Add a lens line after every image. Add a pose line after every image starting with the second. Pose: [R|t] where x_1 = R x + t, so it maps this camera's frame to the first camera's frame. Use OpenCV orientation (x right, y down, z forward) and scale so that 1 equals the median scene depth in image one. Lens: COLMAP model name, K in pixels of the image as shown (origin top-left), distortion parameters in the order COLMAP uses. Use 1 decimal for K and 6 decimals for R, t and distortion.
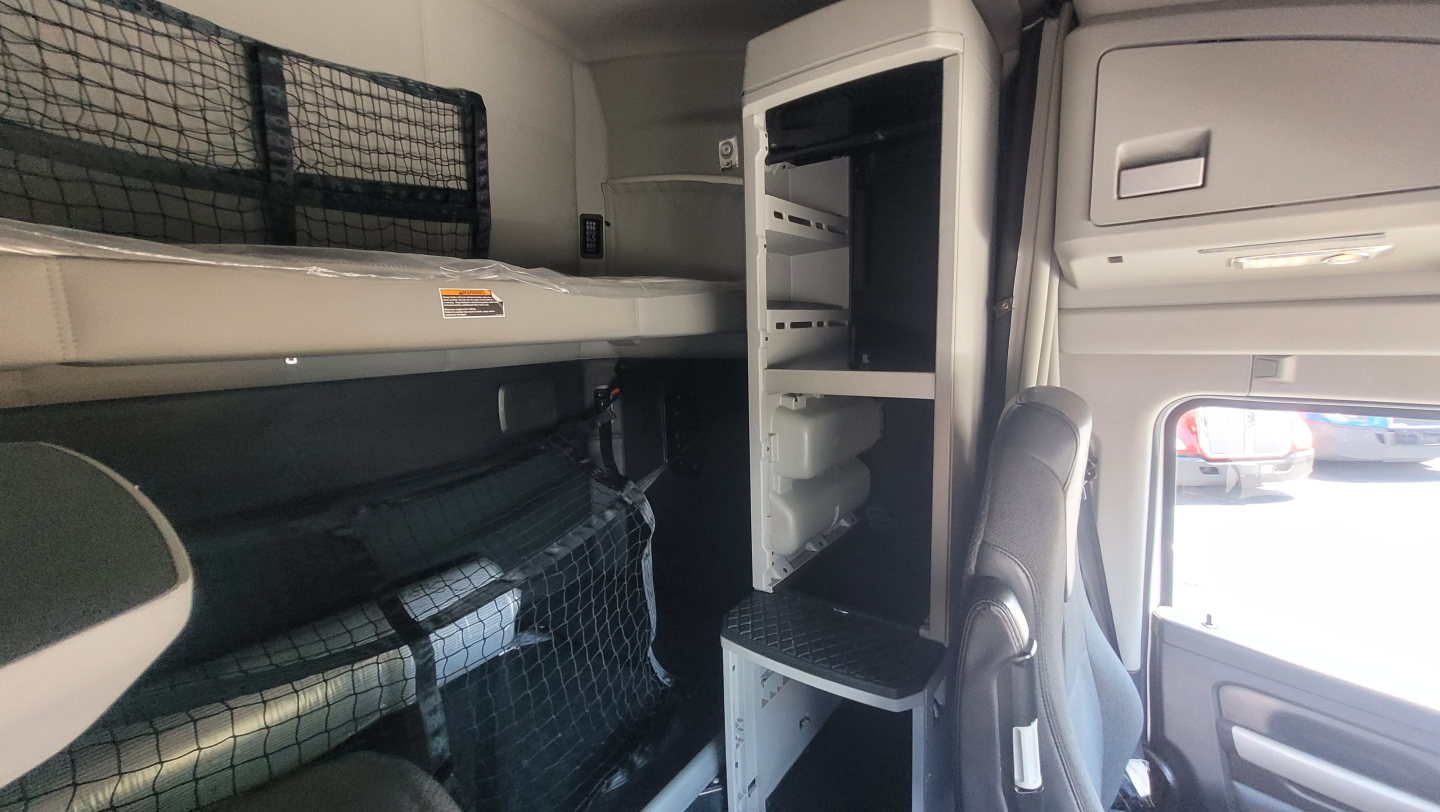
lens RADIAL K [[569.9, 0, 720.0], [0, 569.9, 406.0], [0, 0, 1]] dist [-0.001050, -0.000050]
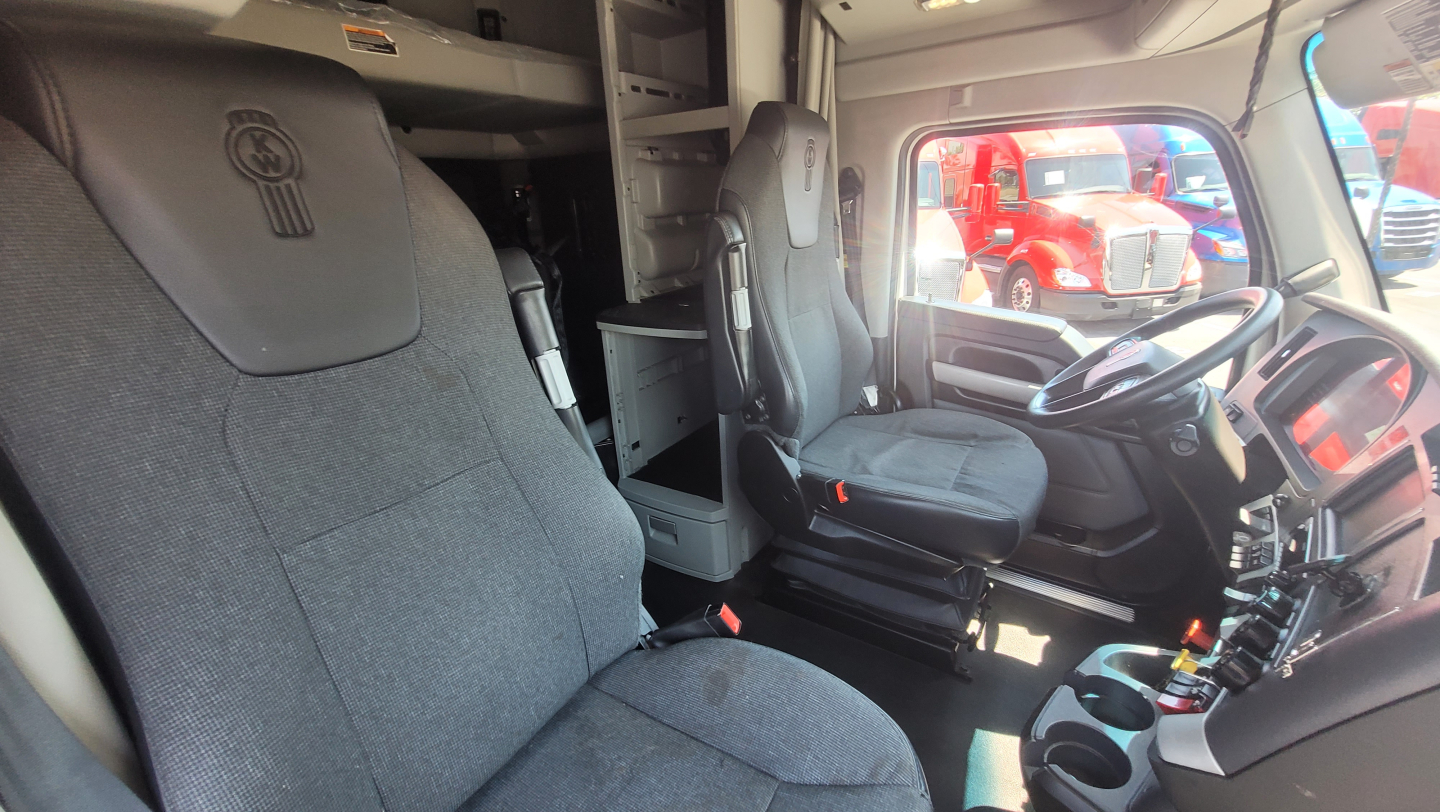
lens RADIAL K [[561.9, 0, 720.0], [0, 561.9, 406.0], [0, 0, 1]] dist [0.001730, 0.000306]
pose [[0.996964, -0.039782, 0.066934, 0.189849], [0.023443, 0.973102, 0.229177, 0.272692], [-0.074251, -0.226912, 0.971081, -0.390888]]
